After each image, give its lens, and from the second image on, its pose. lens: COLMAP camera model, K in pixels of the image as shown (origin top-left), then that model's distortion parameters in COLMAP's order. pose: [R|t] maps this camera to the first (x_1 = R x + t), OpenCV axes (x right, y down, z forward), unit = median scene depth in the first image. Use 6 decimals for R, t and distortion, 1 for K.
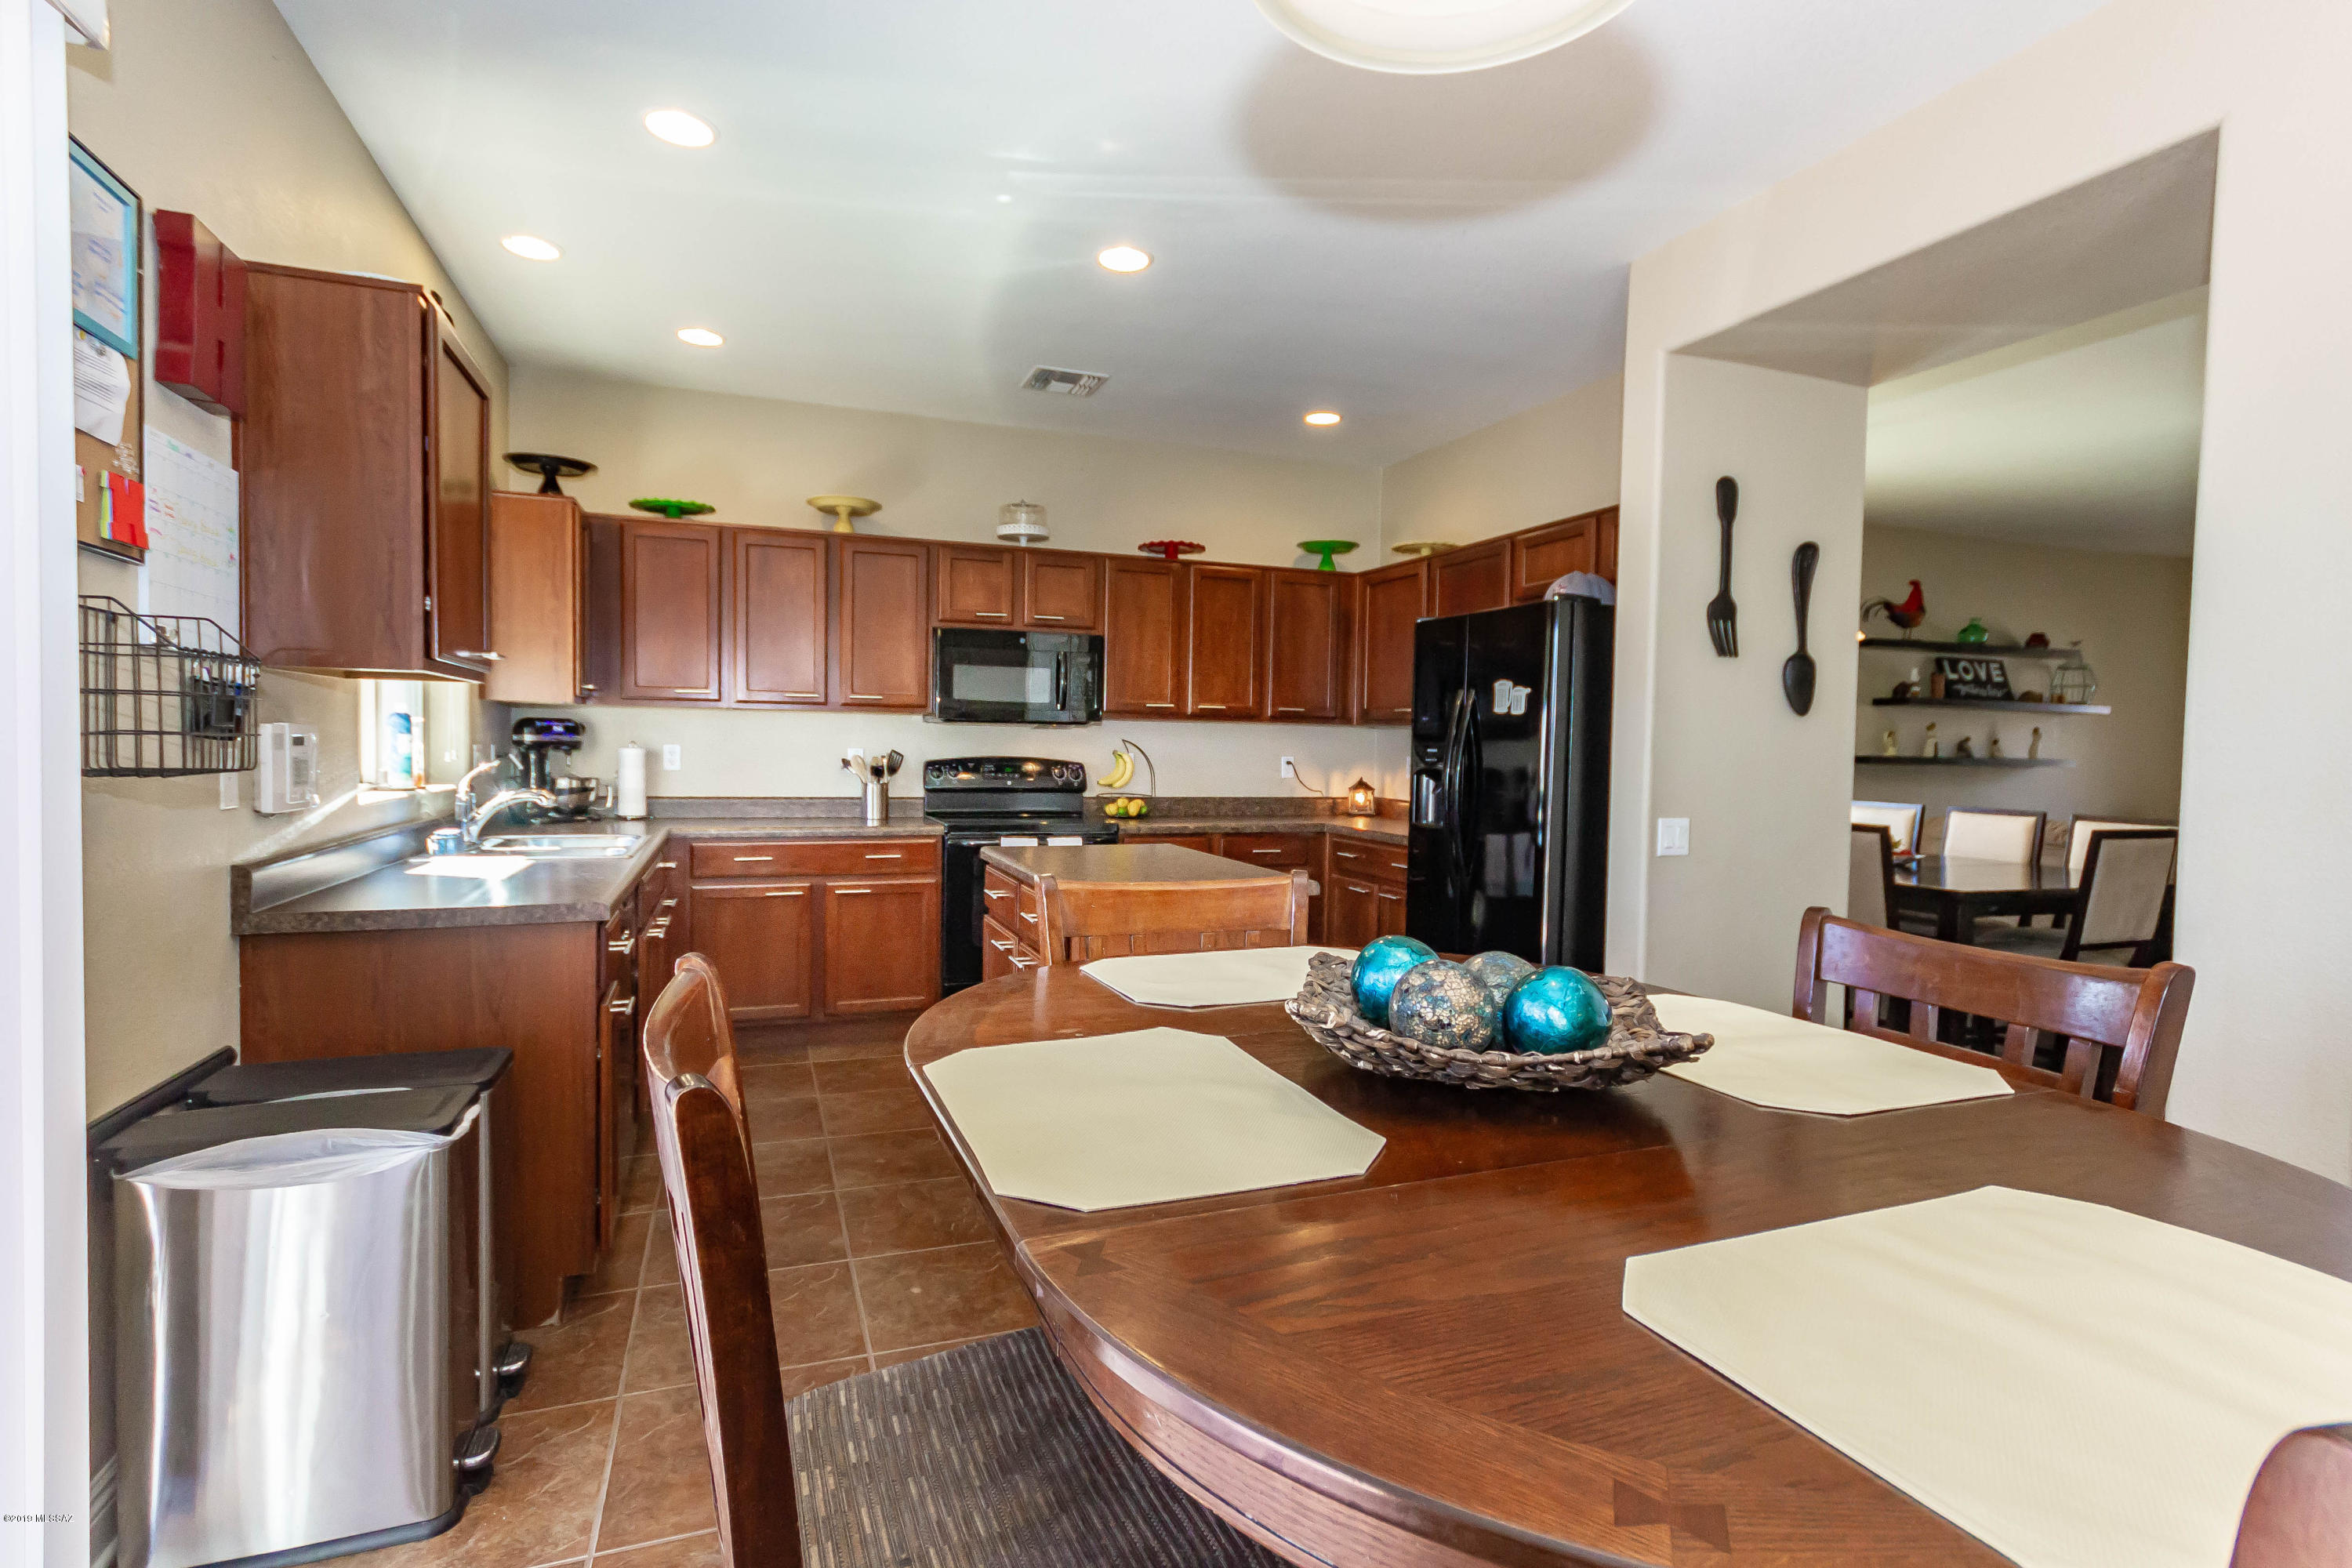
lens RADIAL K [[1151.6, 0, 1184.5], [0, 1151.6, 787.3], [0, 0, 1]] dist [-0.000829, -0.000241]
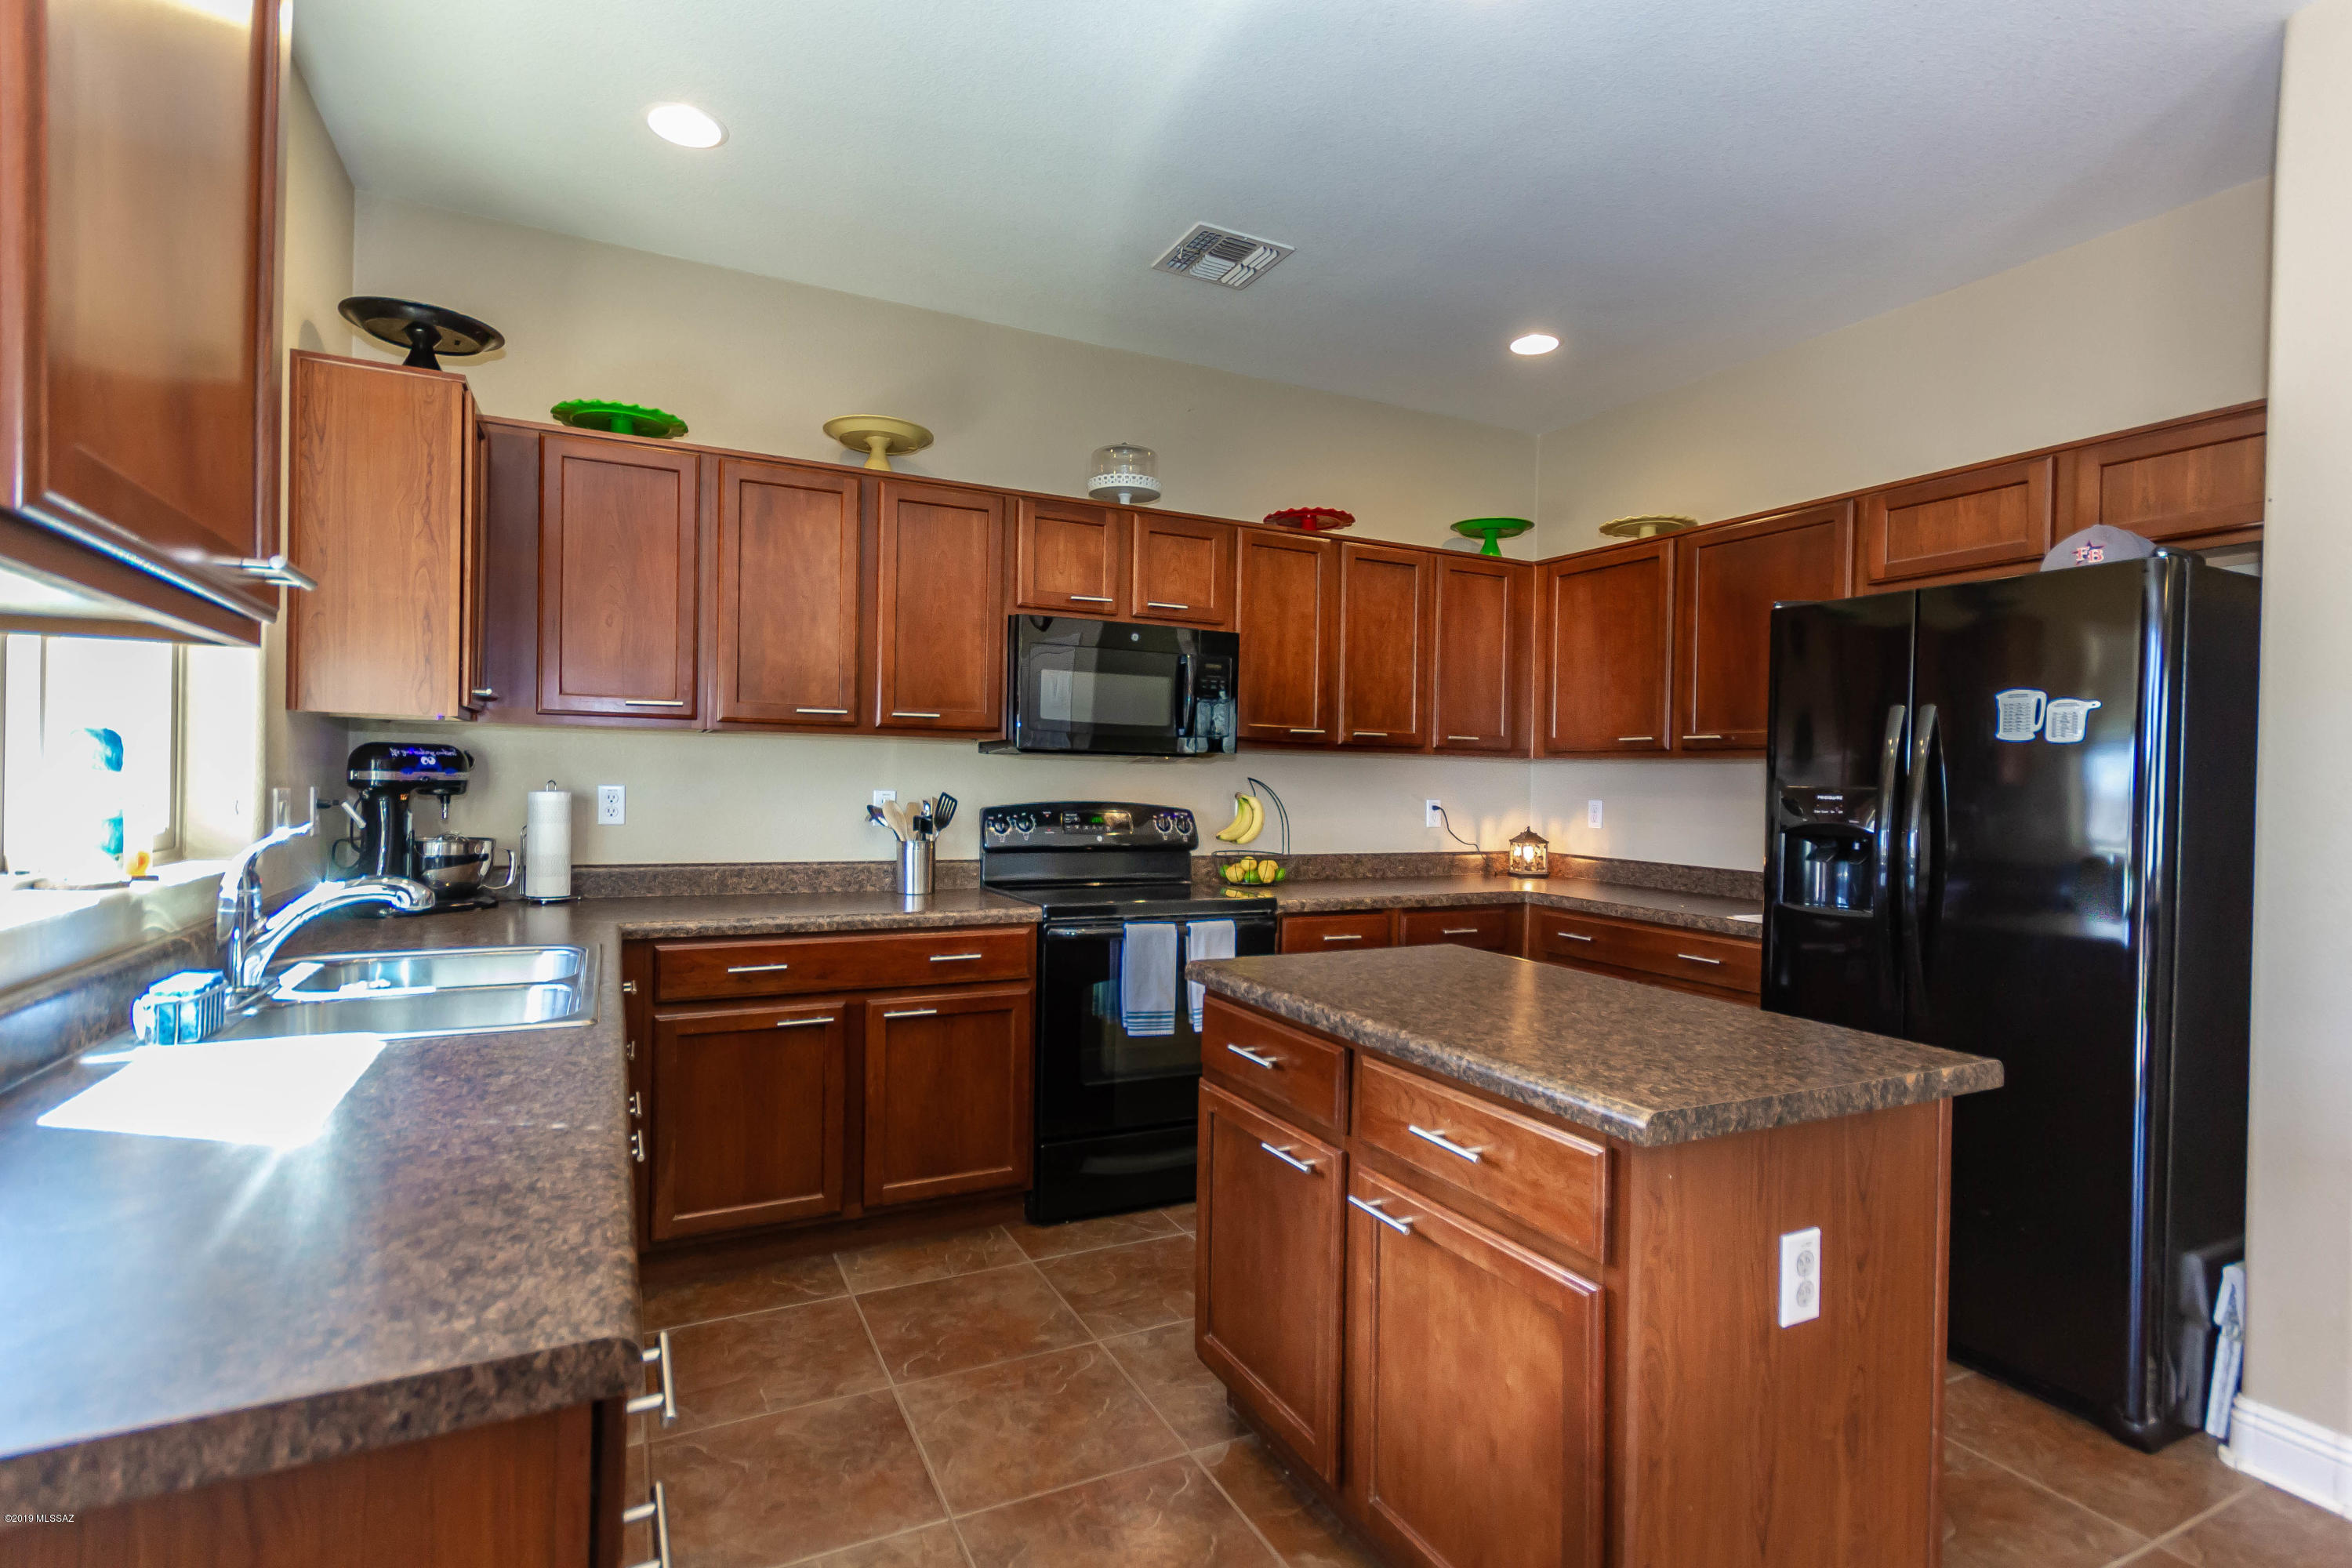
lens RADIAL K [[1116.5, 0, 1179.1], [0, 1116.5, 788.5], [0, 0, 1]] dist [0.000459, 0.000195]
pose [[0.994626, 0.000580, 0.103531, -0.193940], [0.002154, 0.999652, -0.026299, -0.018409], [-0.103510, 0.026381, 0.994278, 0.342608]]
